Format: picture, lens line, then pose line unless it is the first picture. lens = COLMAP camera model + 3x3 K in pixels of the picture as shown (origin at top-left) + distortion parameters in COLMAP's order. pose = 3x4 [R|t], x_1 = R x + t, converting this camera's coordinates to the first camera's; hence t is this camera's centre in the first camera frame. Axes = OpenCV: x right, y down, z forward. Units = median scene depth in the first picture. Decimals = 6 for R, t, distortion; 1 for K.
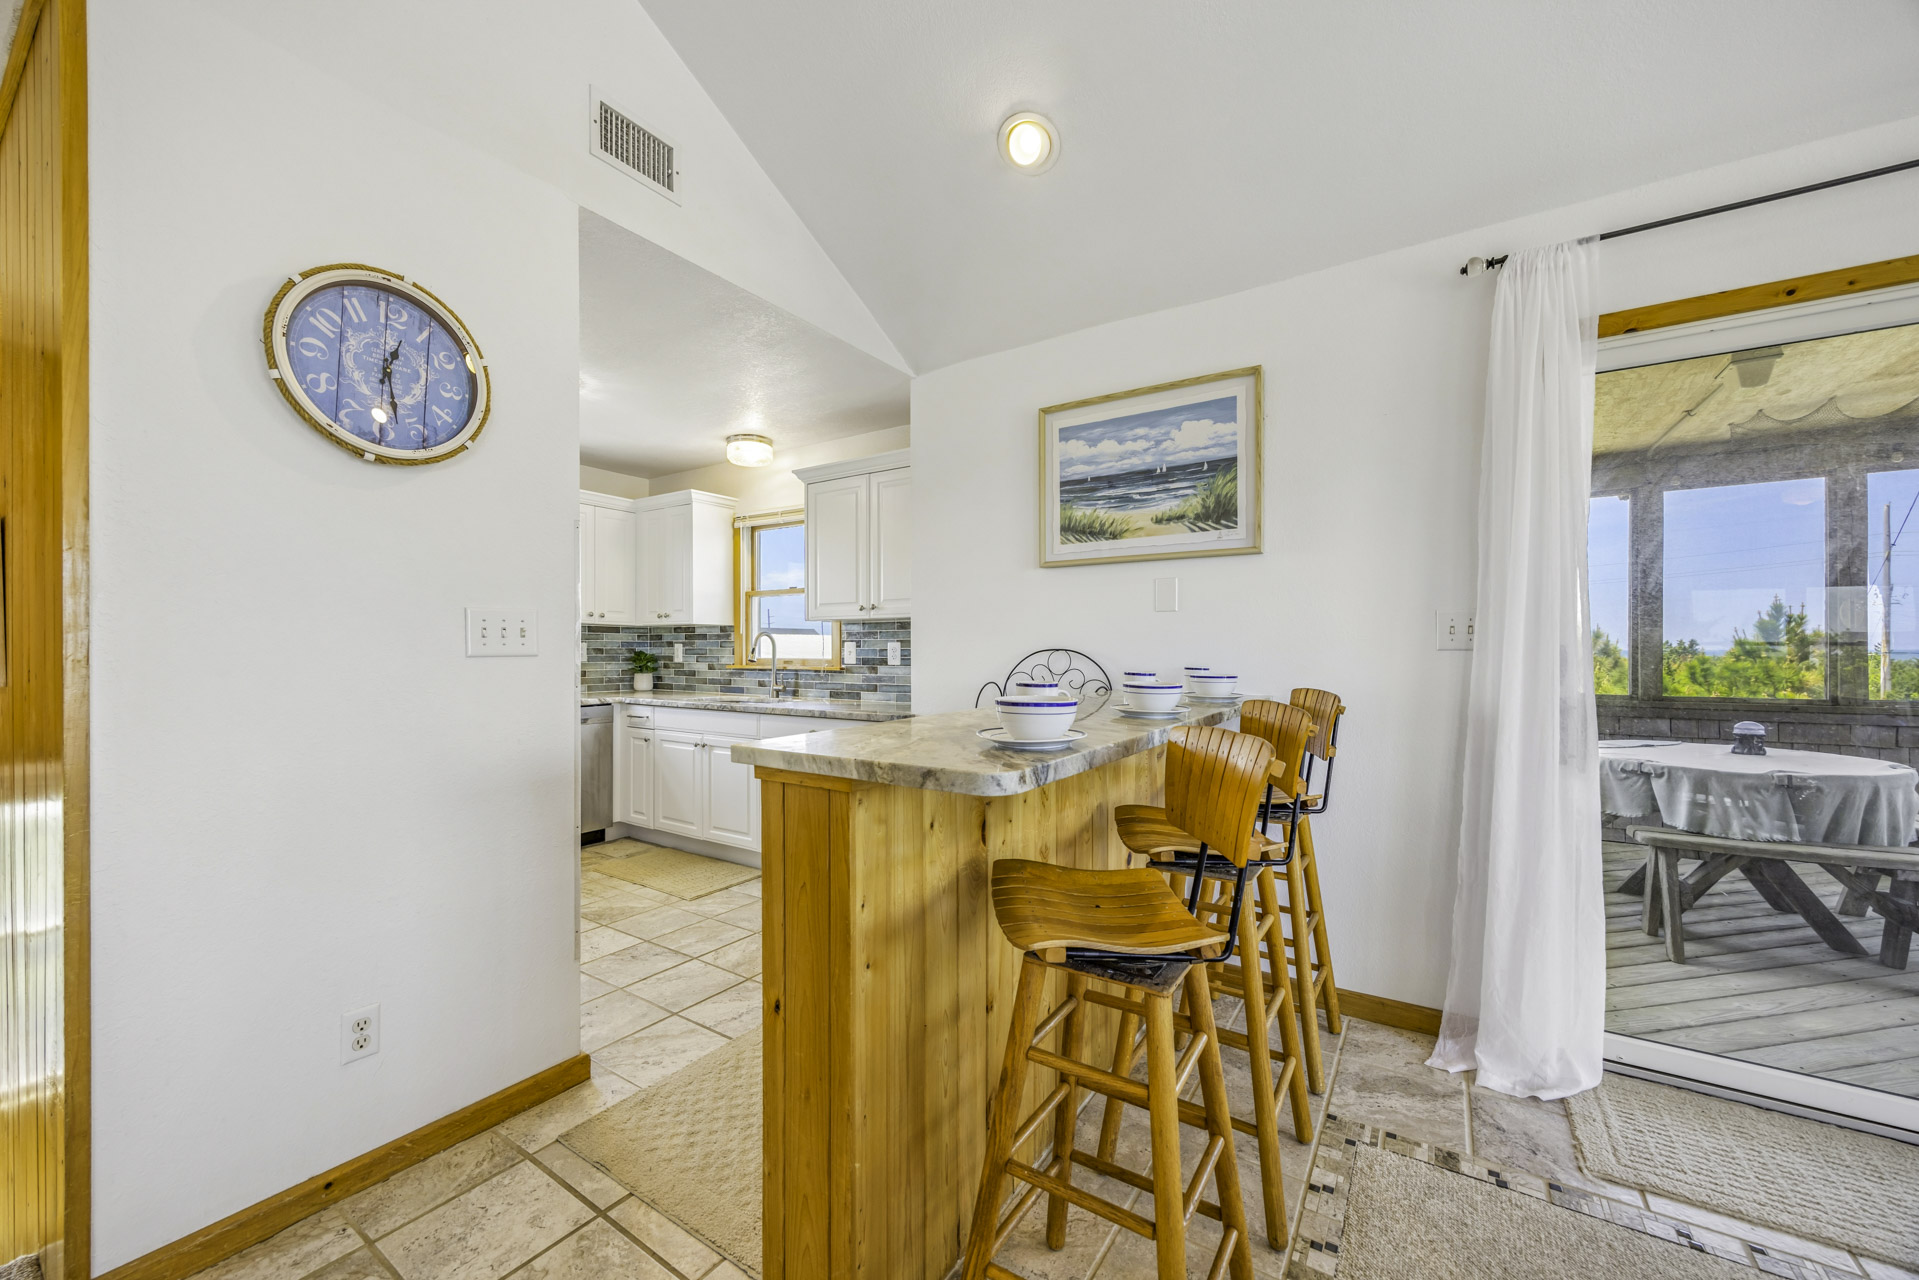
lens RADIAL K [[740.1, 0, 954.5], [0, 740.1, 652.0], [0, 0, 1]] dist [-0.001372, 0.000013]
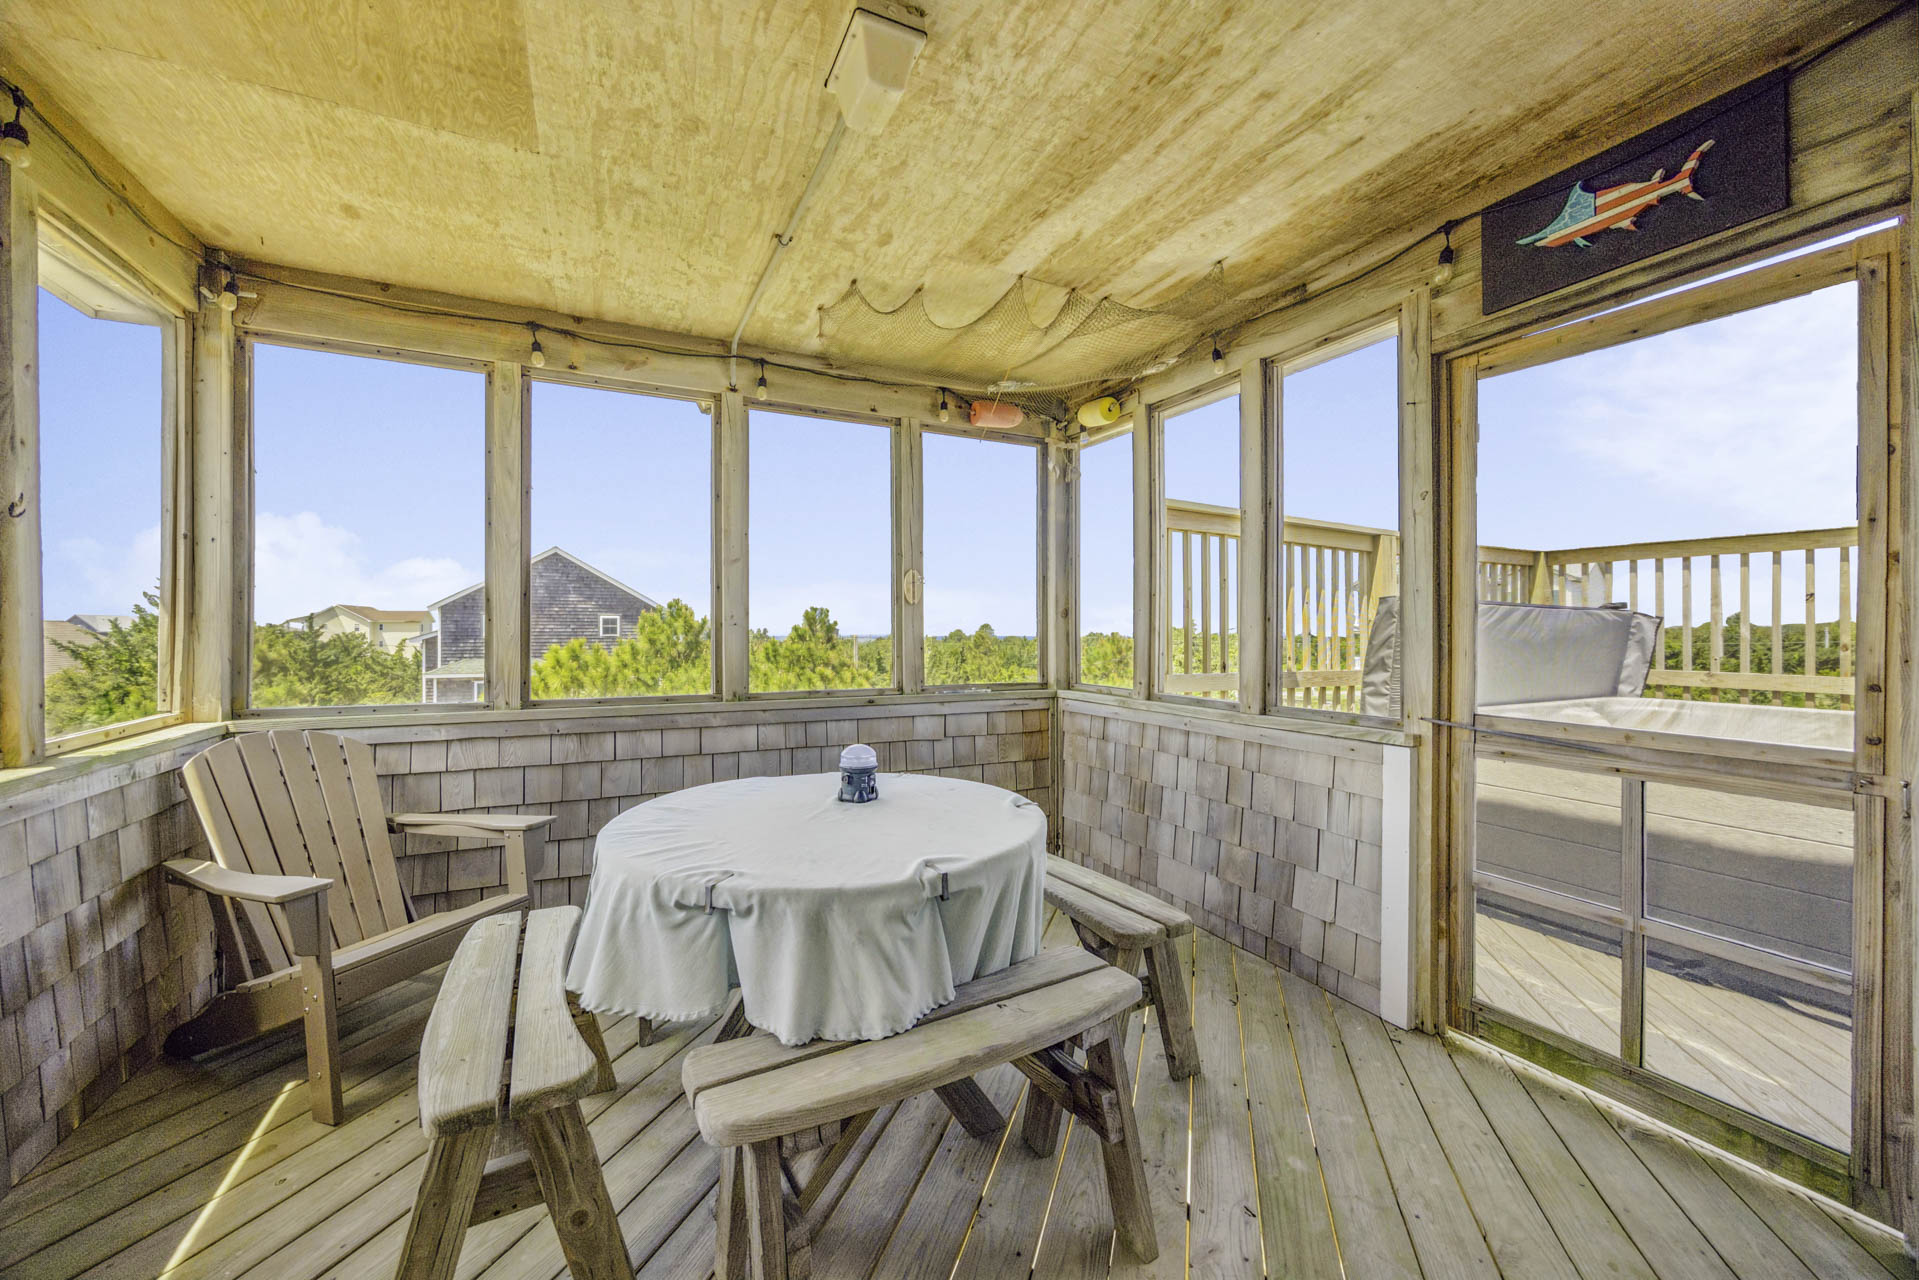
lens RADIAL K [[731.5, 0, 954.8], [0, 731.5, 638.4], [0, 0, 1]] dist [-0.004251, -0.000041]
pose [[0.507301, -0.003626, 0.861761, 0.722669], [0.002944, 0.999993, 0.002475, 0.008855], [-0.861764, 0.001282, 0.507308, 0.754890]]
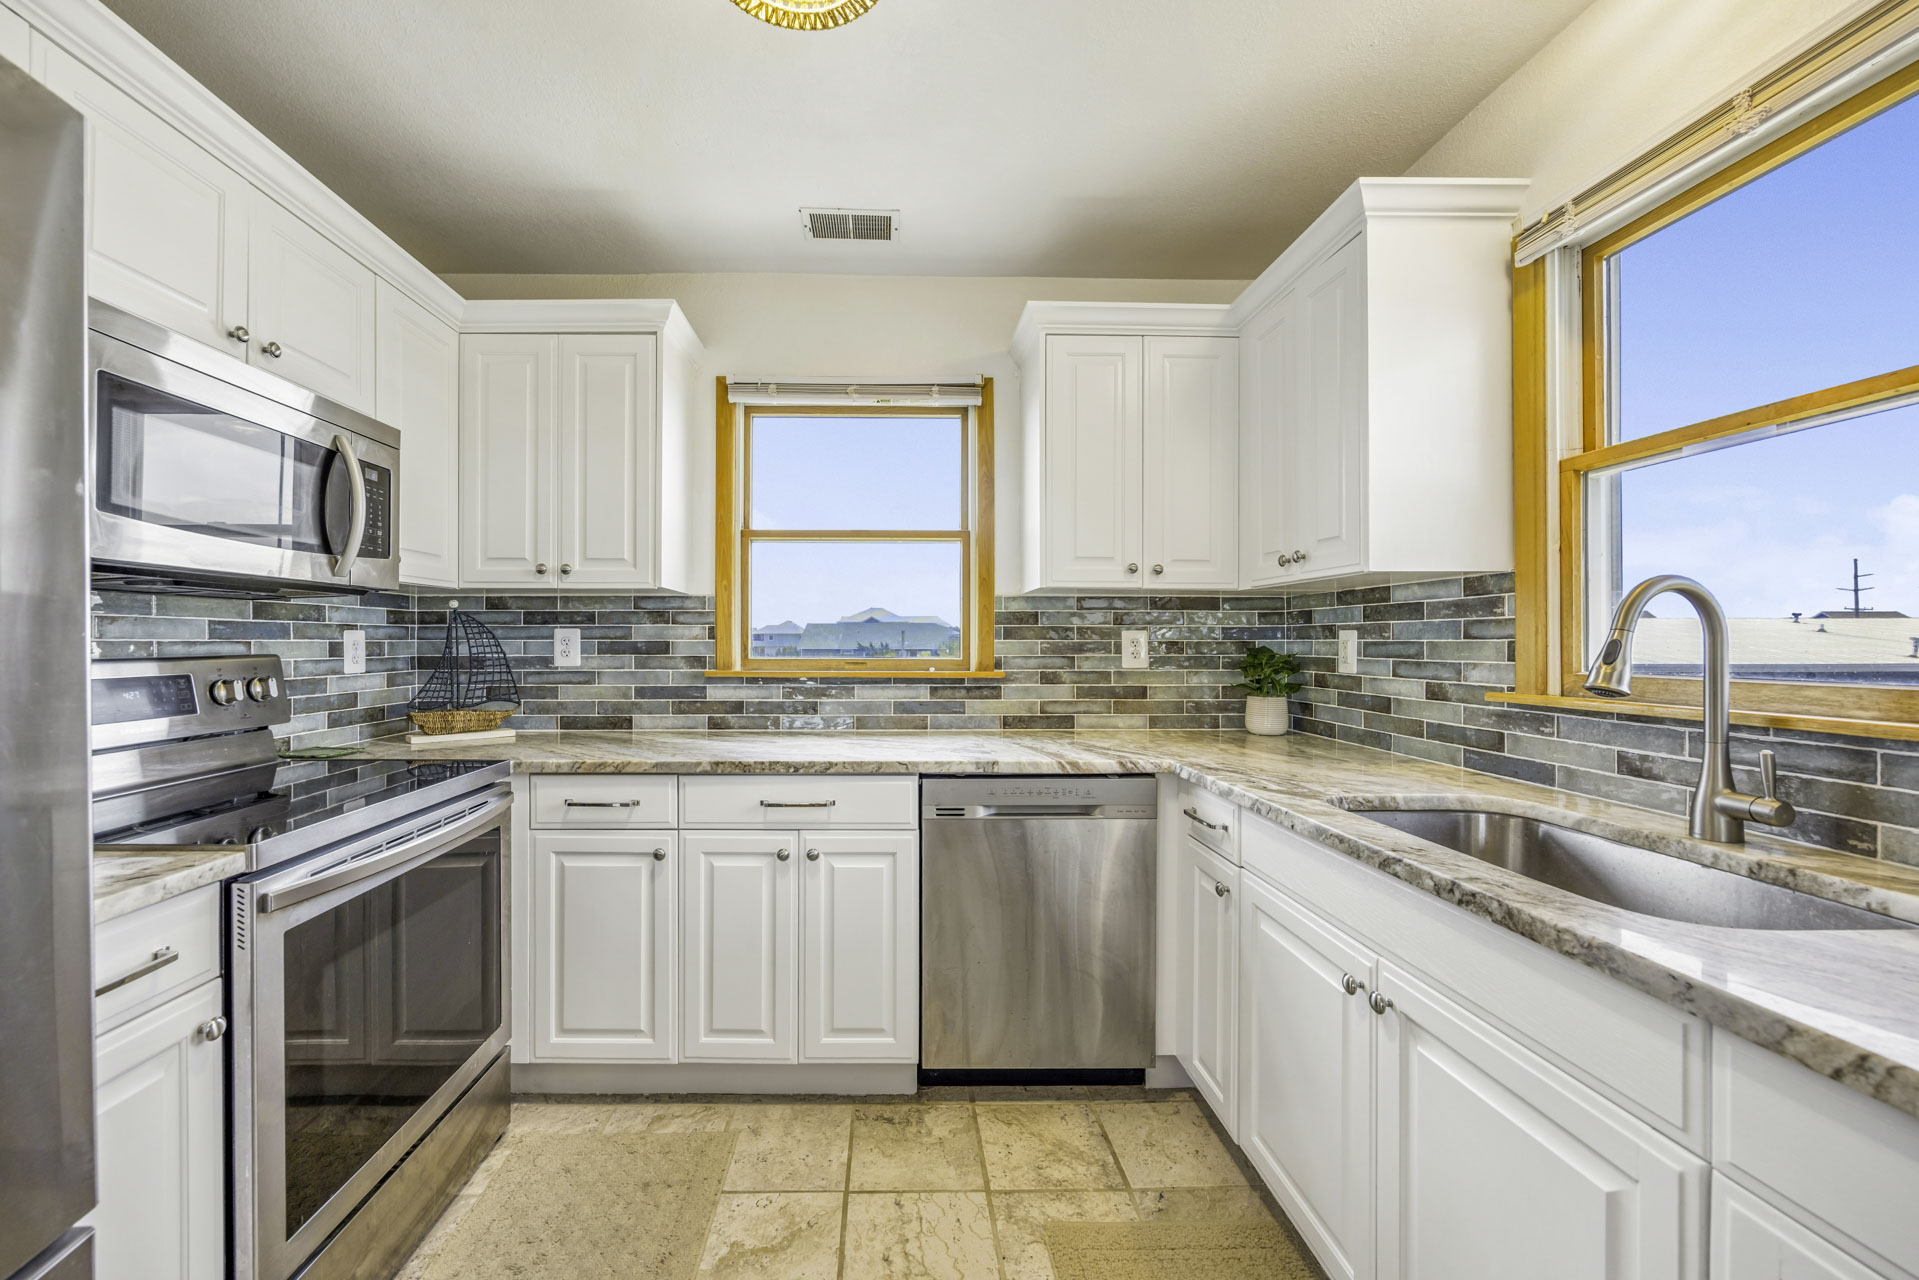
lens RADIAL K [[755.0, 0, 893.1], [0, 755.0, 641.6], [0, 0, 1]] dist [-0.010419, -0.000157]
pose [[0.564257, -0.000527, -0.825599, -0.297034], [-0.002160, 0.999995, -0.002115, -0.005651], [0.825596, 0.002976, 0.564254, 0.971553]]
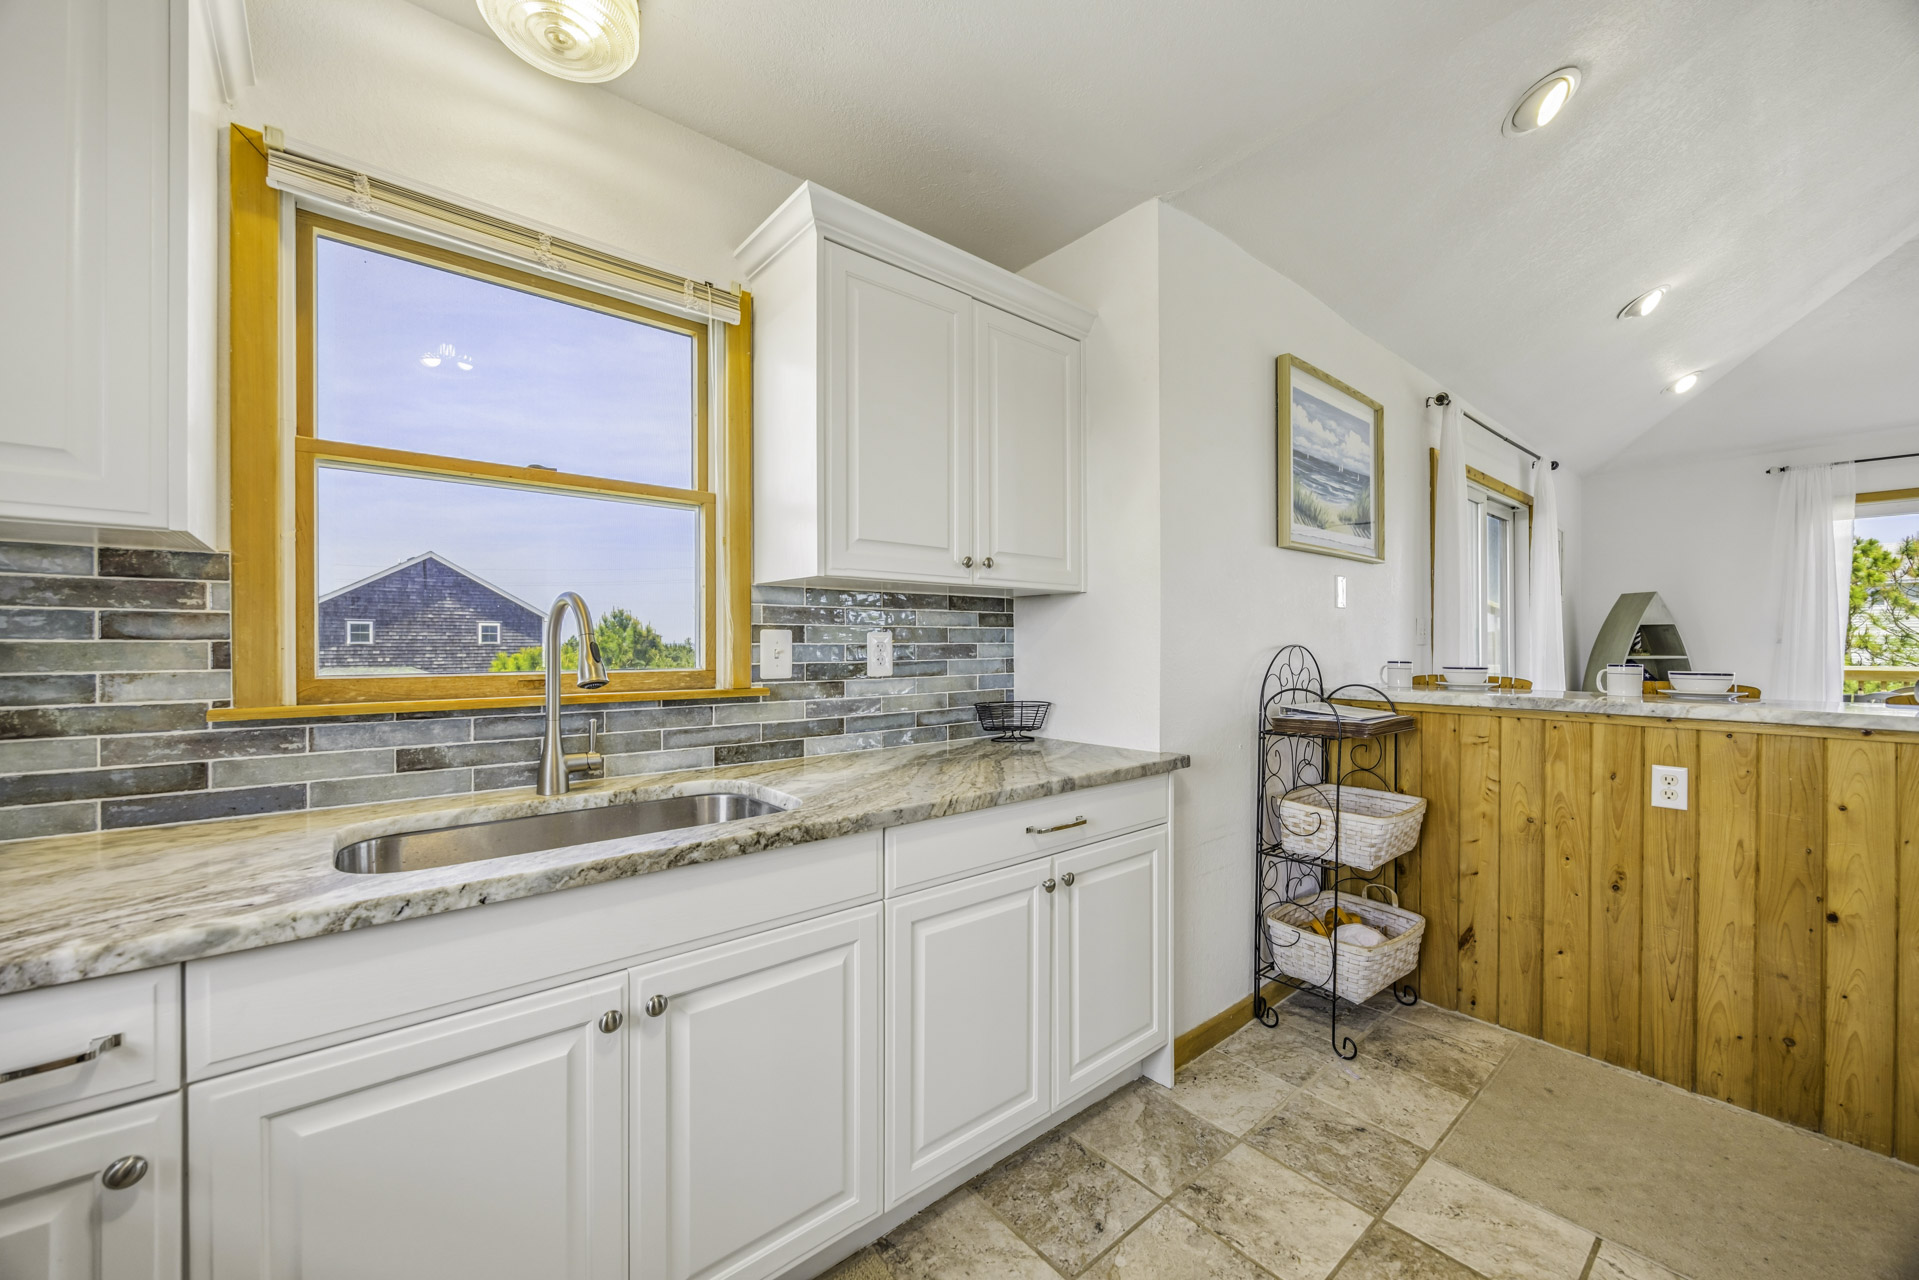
lens RADIAL K [[732.6, 0, 959.3], [0, 732.6, 645.0], [0, 0, 1]] dist [-0.002734, -0.000318]
pose [[0.281653, -0.002615, 0.959513, -0.777869], [0.001856, 0.999996, 0.002181, -0.006747], [-0.959515, 0.001166, 0.281656, 1.135407]]
